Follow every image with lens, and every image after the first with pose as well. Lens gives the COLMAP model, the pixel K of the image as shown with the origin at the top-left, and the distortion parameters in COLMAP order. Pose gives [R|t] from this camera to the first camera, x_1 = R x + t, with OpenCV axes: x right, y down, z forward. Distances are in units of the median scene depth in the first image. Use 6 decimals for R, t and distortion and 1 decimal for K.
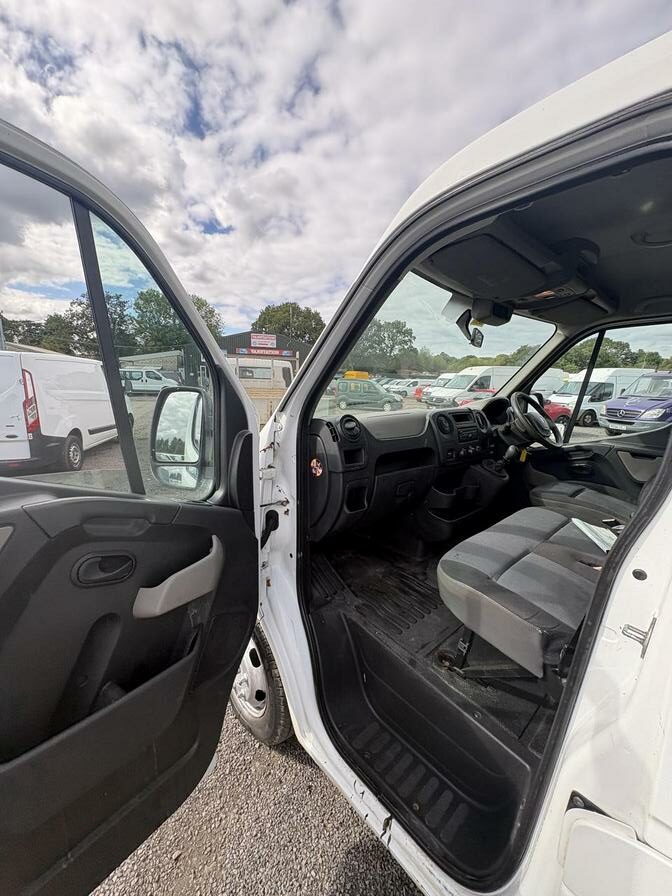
lens RADIAL K [[357.0, 0, 336.4], [0, 357.0, 449.1], [0, 0, 1]] dist [0.002779, -0.000038]
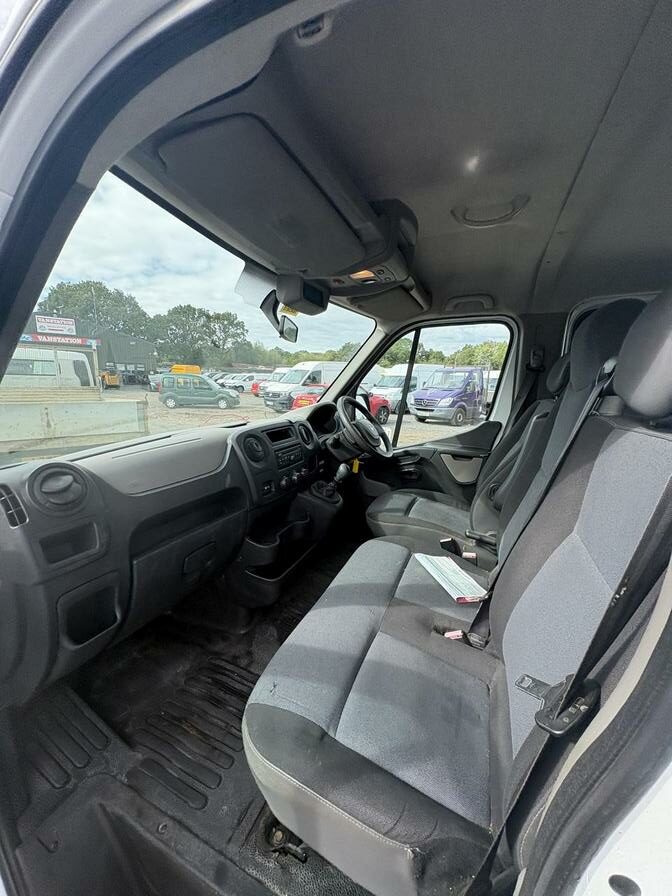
lens RADIAL K [[357.0, 0, 337.0], [0, 357.0, 446.4], [0, 0, 1]] dist [0.002779, -0.000038]
pose [[0.904689, -0.089285, 0.416612, 0.138871], [0.085212, 0.995958, 0.028404, -0.072508], [-0.417464, 0.009804, 0.908640, 0.255772]]
